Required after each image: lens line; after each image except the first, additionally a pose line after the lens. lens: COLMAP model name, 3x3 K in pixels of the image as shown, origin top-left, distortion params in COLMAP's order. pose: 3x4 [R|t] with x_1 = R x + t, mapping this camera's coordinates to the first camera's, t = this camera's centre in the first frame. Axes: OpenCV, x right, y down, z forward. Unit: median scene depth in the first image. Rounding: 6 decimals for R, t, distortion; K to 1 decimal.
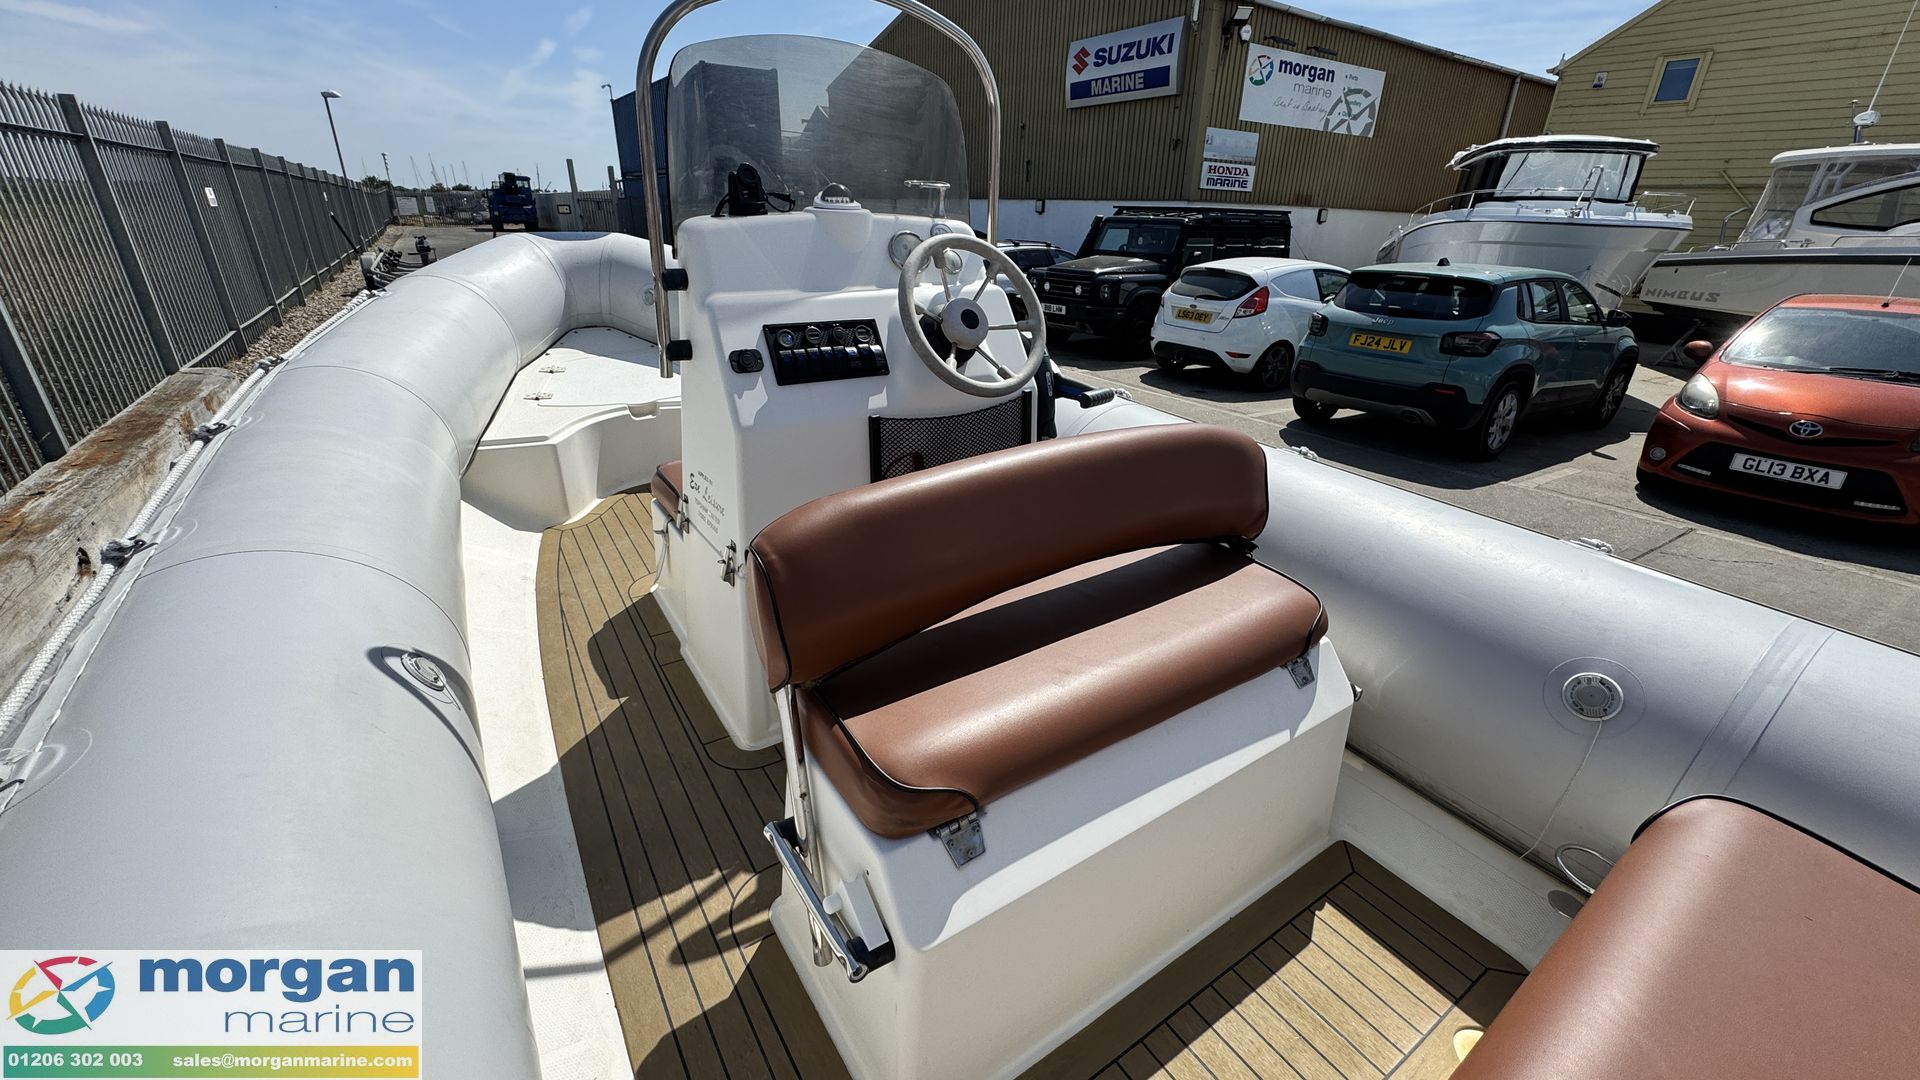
lens RADIAL K [[766.5, 0, 959.8], [0, 766.5, 534.8], [0, 0, 1]] dist [-0.002975, 0.000090]
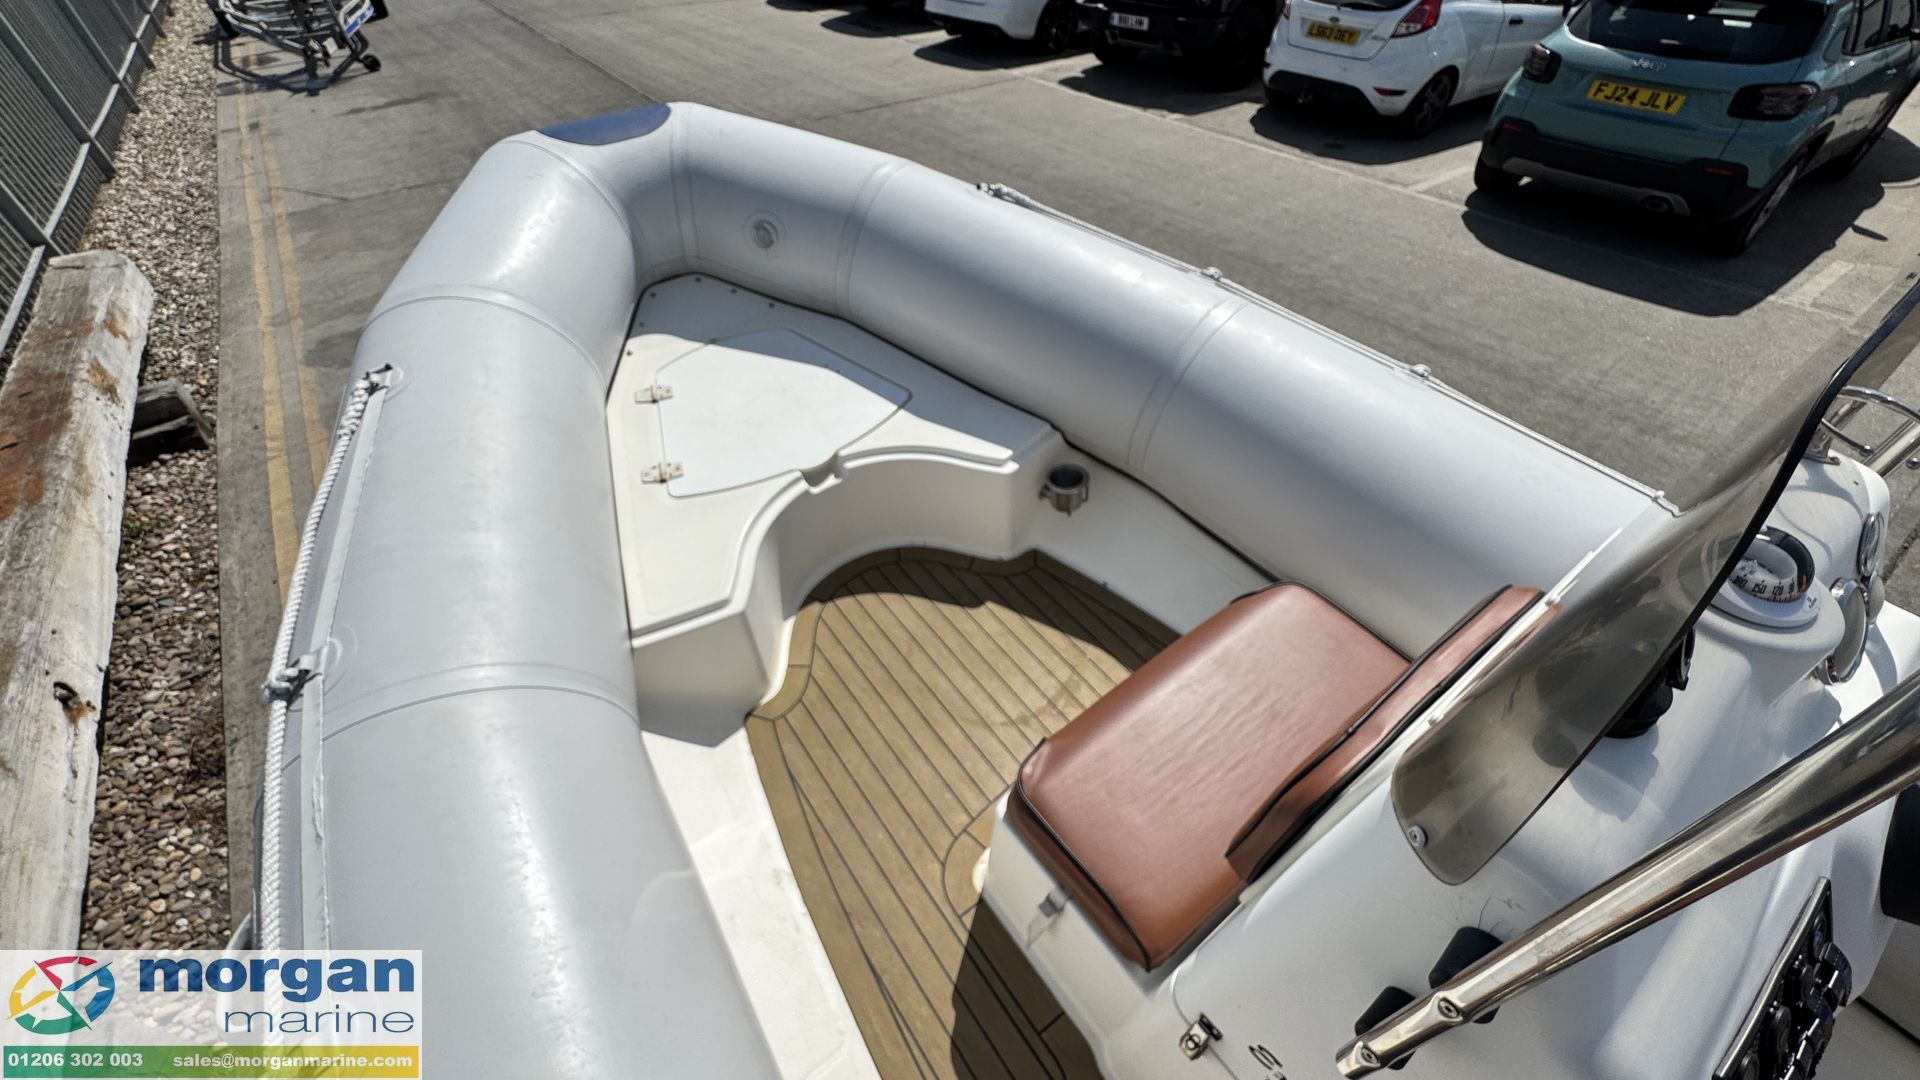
lens RADIAL K [[773.2, 0, 961.8], [0, 773.2, 533.3], [0, 0, 1]] dist [-0.005476, -0.000191]
pose [[0.997770, -0.066735, 0.001426, -0.083249], [0.062129, 0.936290, 0.345689, -0.092709], [-0.024405, -0.344829, 0.938348, 0.101387]]
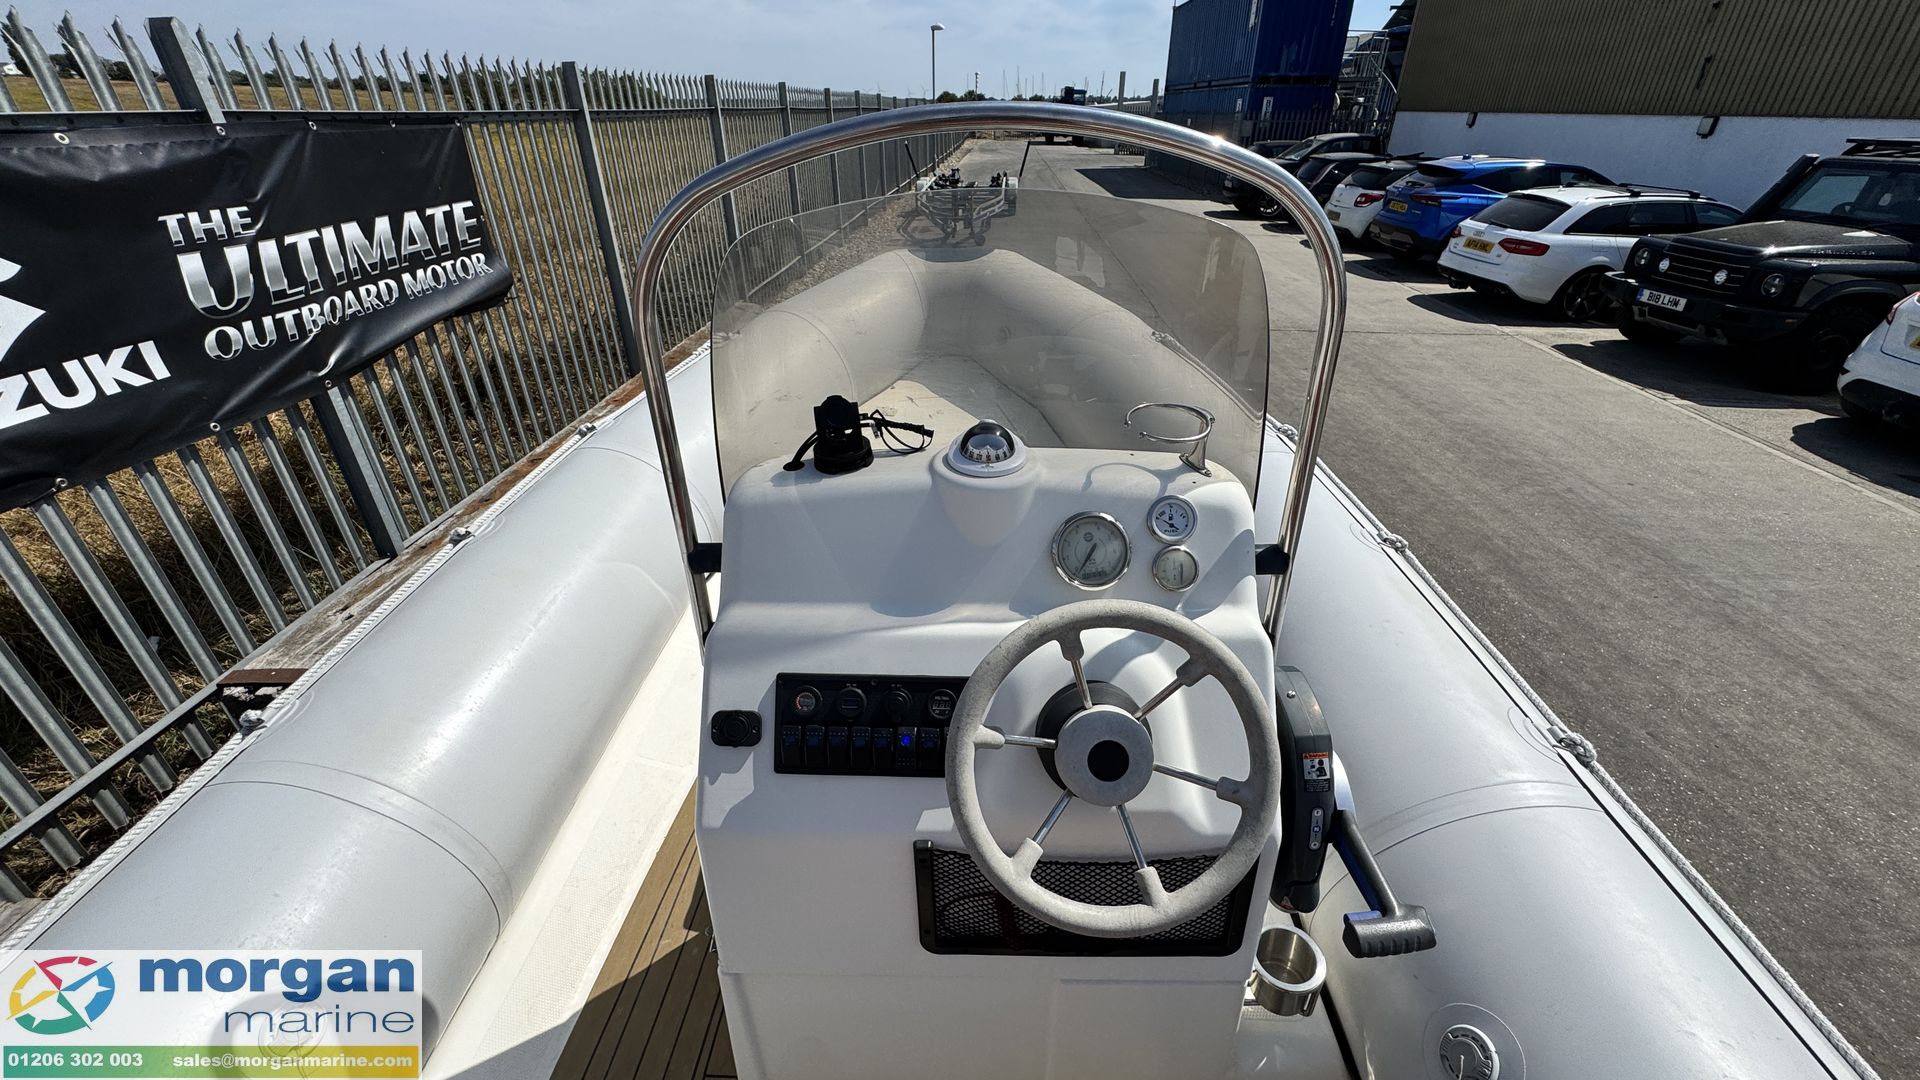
lens RADIAL K [[765.6, 0, 962.6], [0, 765.6, 535.1], [0, 0, 1]] dist [-0.000106, -0.000599]
pose [[0.812696, 0.263629, -0.519640, 0.023354], [-0.209350, 0.964356, 0.161831, -0.070990], [0.543781, -0.022733, 0.838919, 0.074658]]
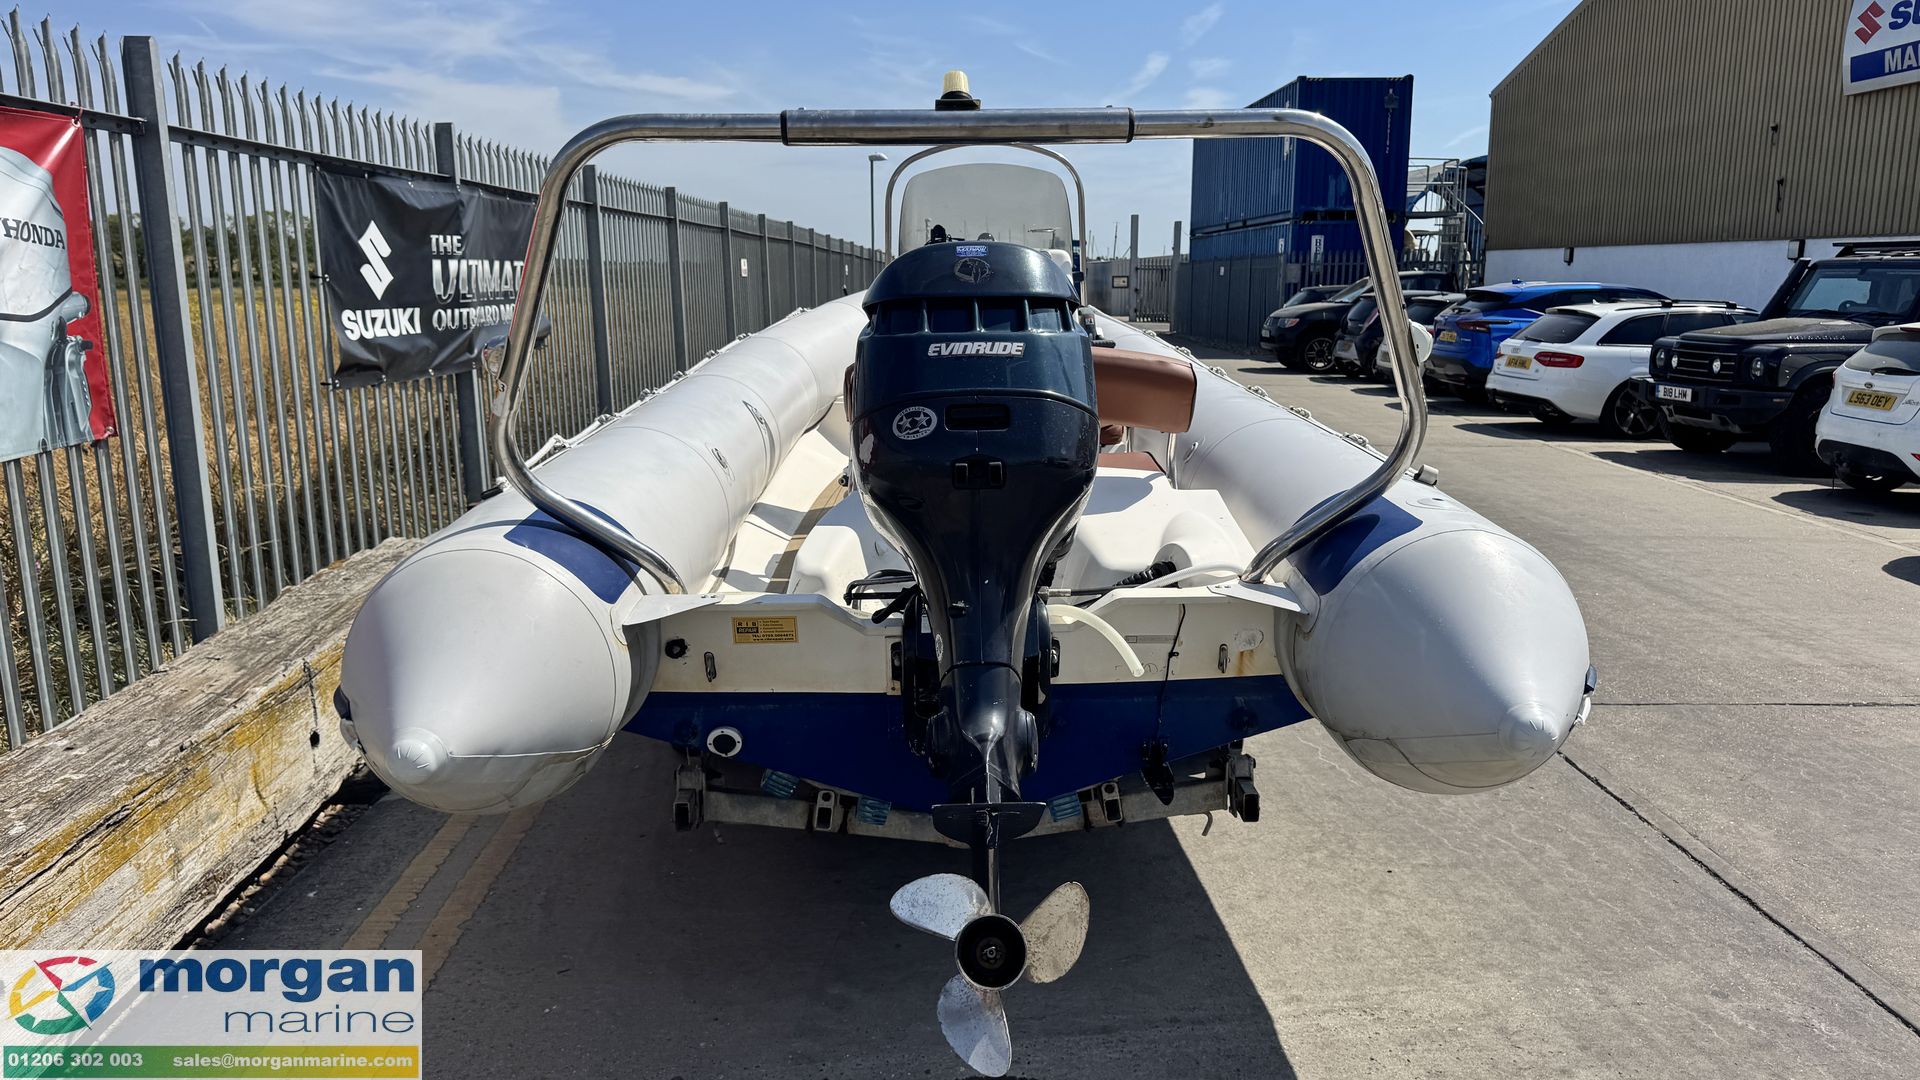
lens RADIAL K [[1350.0, 0, 964.8], [0, 1350.0, 536.5], [0, 0, 1]] dist [0.052035, -0.062185]
pose [[0.839405, 0.080485, -0.537514, 0.250626], [-0.192581, 0.968855, -0.155670, 0.121941], [0.508244, 0.234185, 0.828761, -0.244529]]
